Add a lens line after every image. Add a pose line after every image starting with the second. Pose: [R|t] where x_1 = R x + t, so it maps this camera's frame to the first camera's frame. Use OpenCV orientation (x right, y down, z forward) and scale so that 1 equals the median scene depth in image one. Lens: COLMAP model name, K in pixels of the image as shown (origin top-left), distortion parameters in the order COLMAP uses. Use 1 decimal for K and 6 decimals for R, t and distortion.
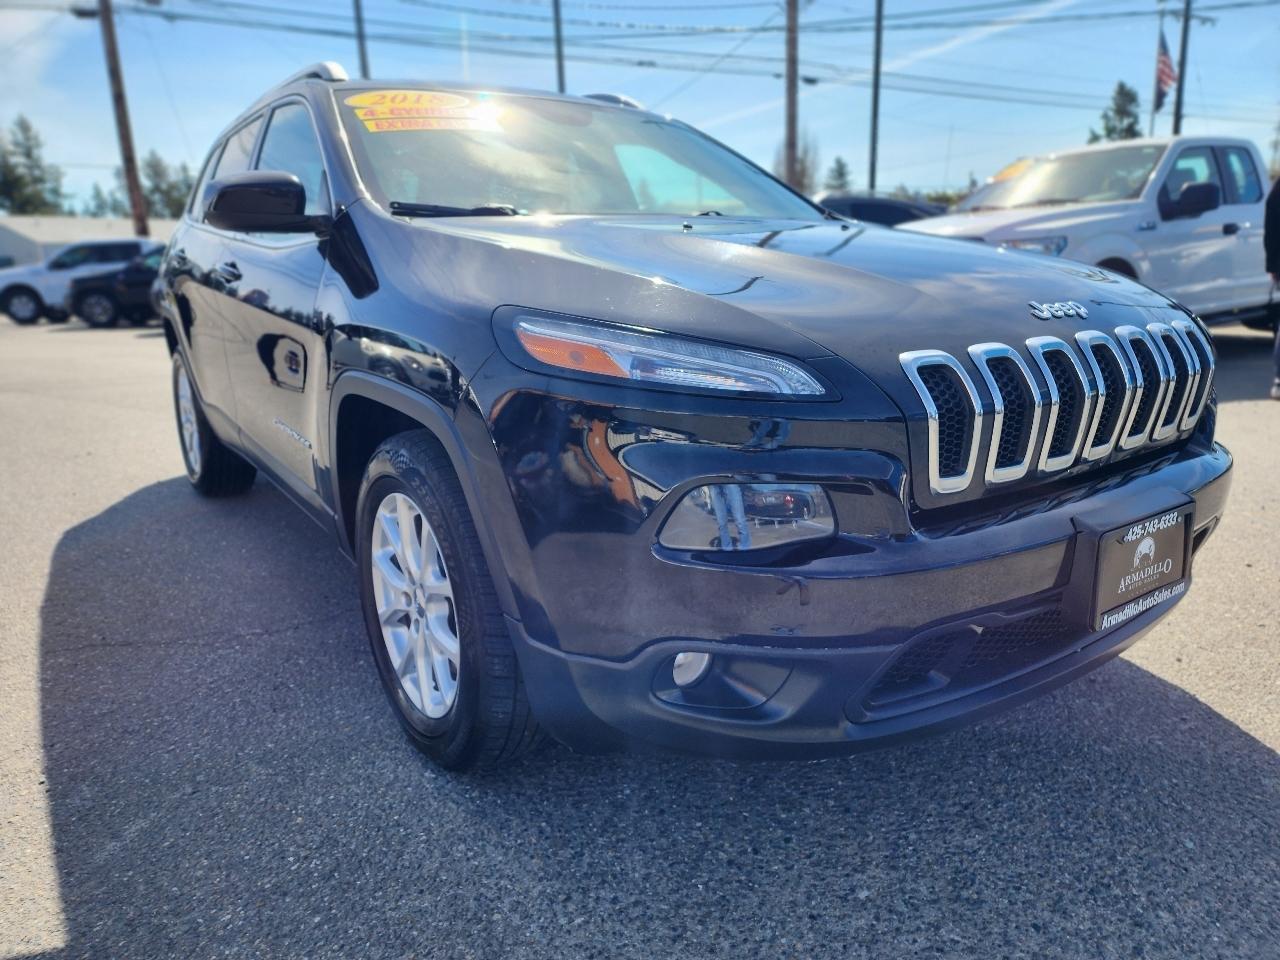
lens RADIAL K [[841.6, 0, 640.3], [0, 841.6, 476.4], [0, 0, 1]] dist [0.058013, -0.044289]
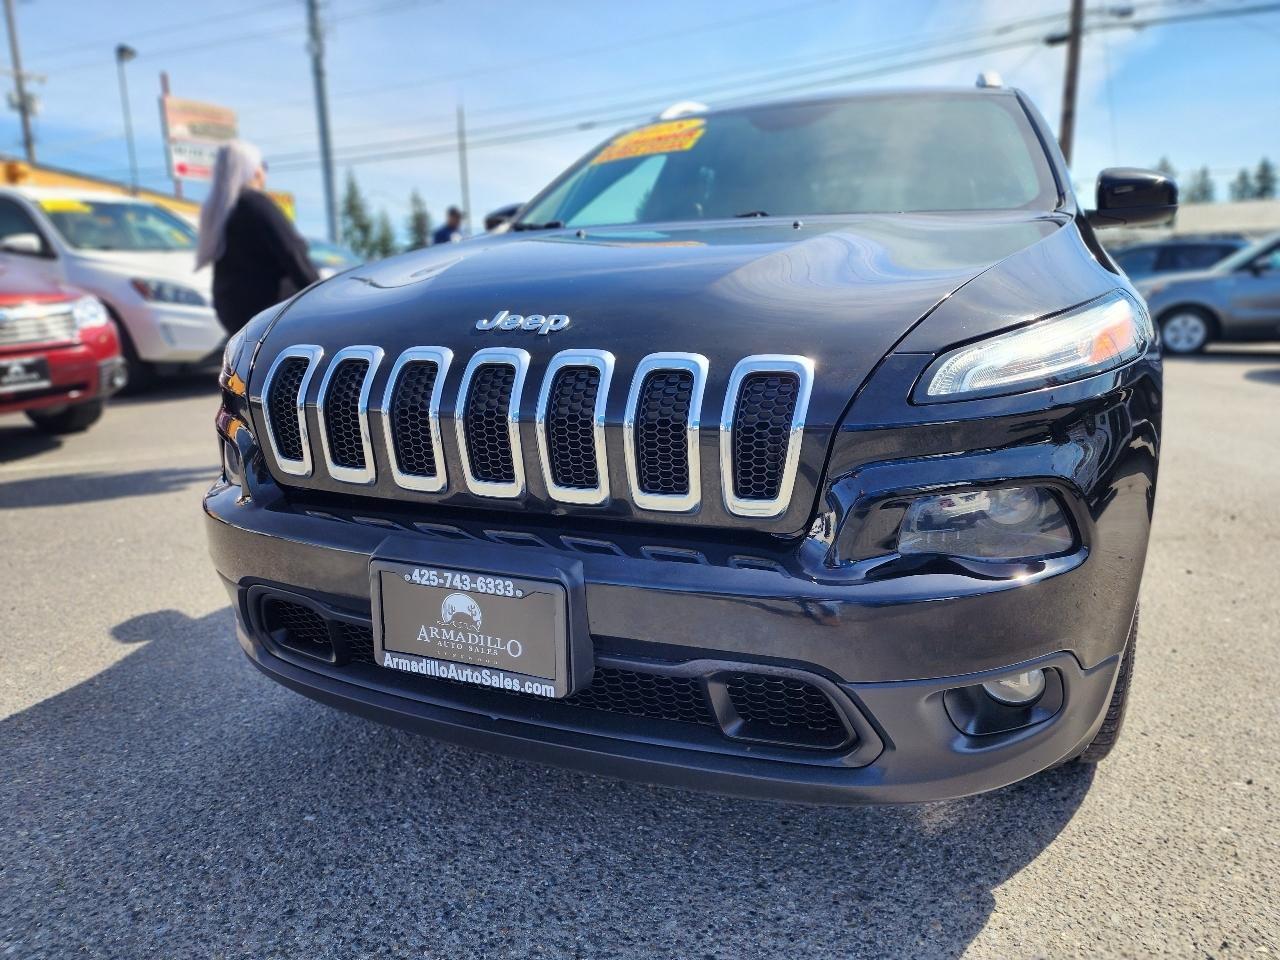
lens RADIAL K [[841.6, 0, 638.1], [0, 841.6, 483.4], [0, 0, 1]] dist [0.058013, -0.044289]
pose [[0.553928, 0.214589, -0.804435, 1.193913], [-0.218807, 0.969770, 0.108024, -0.140560], [0.803298, 0.116179, 0.584137, 0.582160]]
